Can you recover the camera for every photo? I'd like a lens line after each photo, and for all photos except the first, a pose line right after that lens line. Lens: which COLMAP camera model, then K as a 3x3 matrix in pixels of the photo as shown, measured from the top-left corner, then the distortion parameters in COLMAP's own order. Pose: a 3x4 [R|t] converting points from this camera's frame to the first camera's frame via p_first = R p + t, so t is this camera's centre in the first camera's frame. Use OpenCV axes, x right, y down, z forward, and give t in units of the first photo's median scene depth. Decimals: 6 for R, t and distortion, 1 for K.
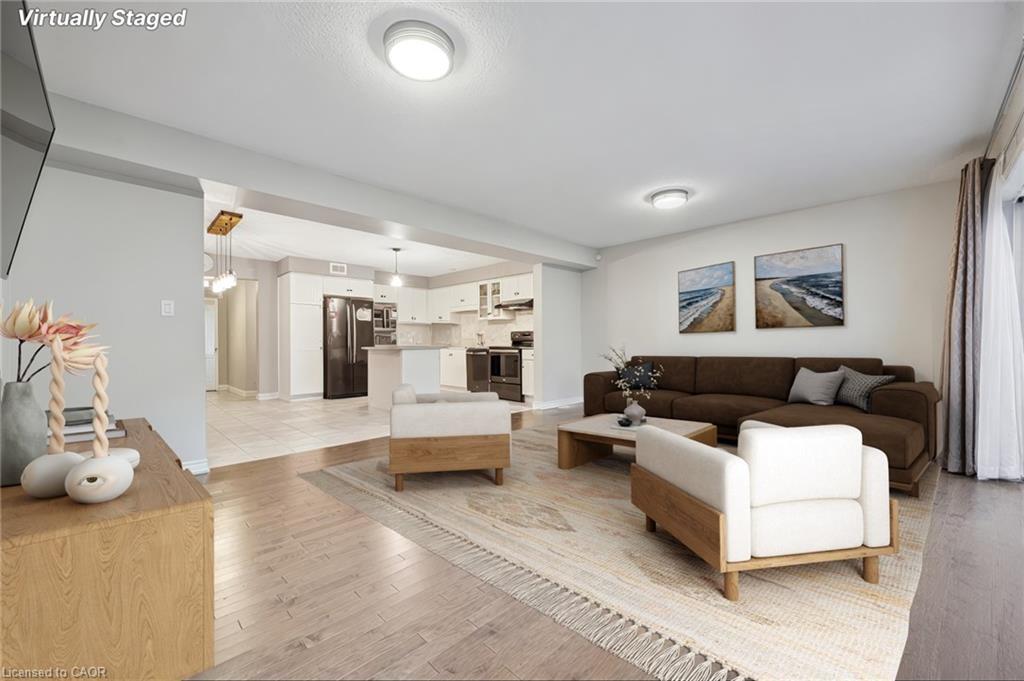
lens RADIAL K [[408.2, 0, 512.0], [0, 408.2, 340.5], [0, 0, 1]] dist [0.002050, 0.000277]
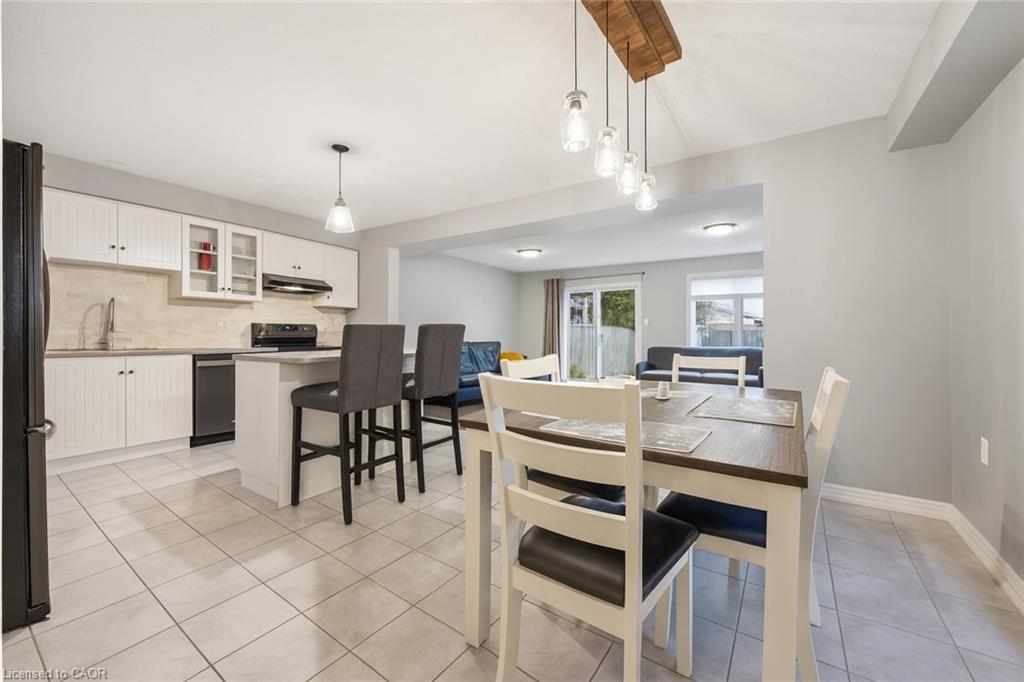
lens RADIAL K [[408.2, 0, 512.0], [0, 408.2, 341.0], [0, 0, 1]] dist [0.002050, 0.000277]
pose [[-0.180697, -0.012686, 0.983457, -0.665564], [-0.026897, 0.999607, 0.007953, -0.010248], [-0.983171, -0.025015, -0.180967, 0.743205]]
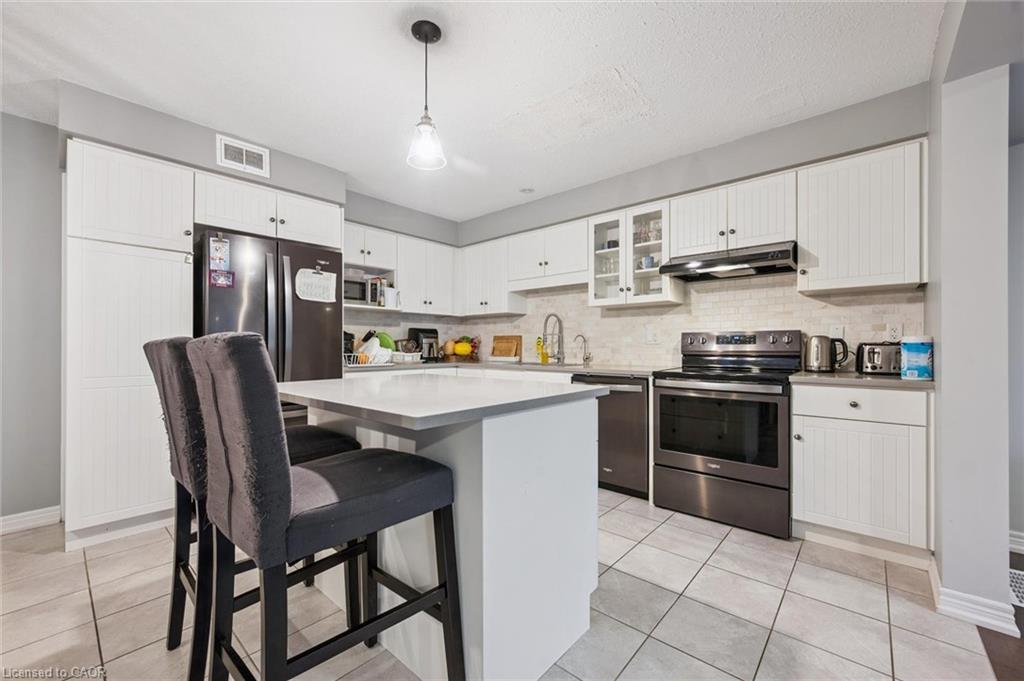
lens RADIAL K [[408.2, 0, 512.0], [0, 408.2, 340.5], [0, 0, 1]] dist [0.002050, 0.000277]
pose [[0.997881, 0.005278, 0.064856, -0.203310], [-0.004666, 0.999943, -0.009576, -0.009096], [-0.064903, 0.009253, 0.997849, 0.603788]]
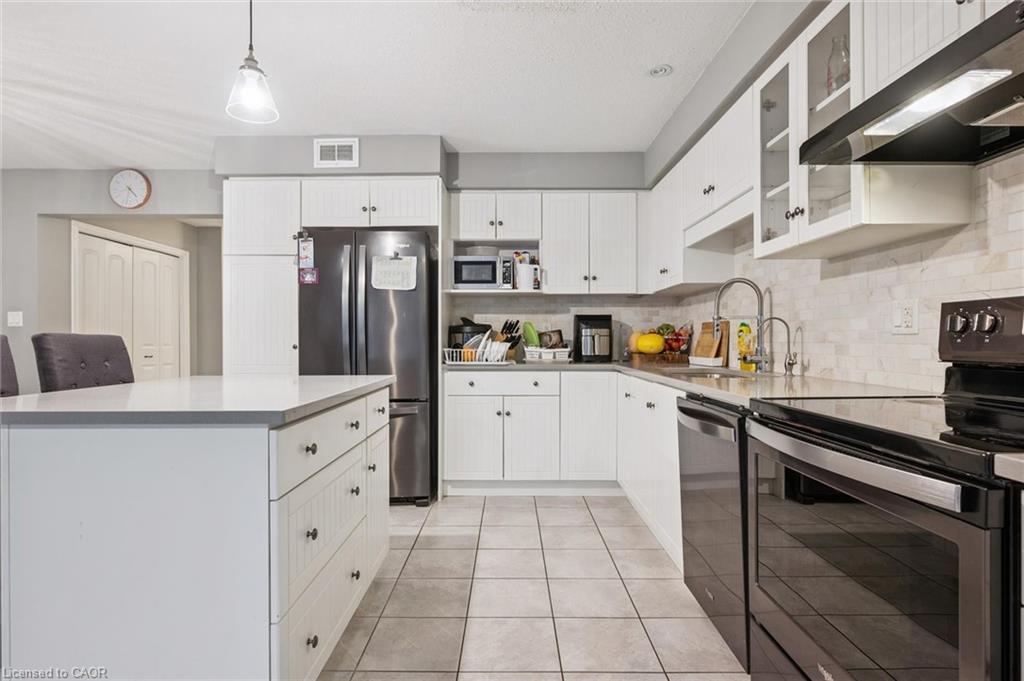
lens RADIAL K [[528.8, 0, 512.0], [0, 528.8, 340.5], [0, 0, 1]] dist [-0.002065, 0.000246]
pose [[0.707825, 0.004510, -0.706373, 0.023856], [0.000762, 0.999974, 0.007148, -0.009062], [0.706387, -0.005598, 0.707804, 0.749996]]
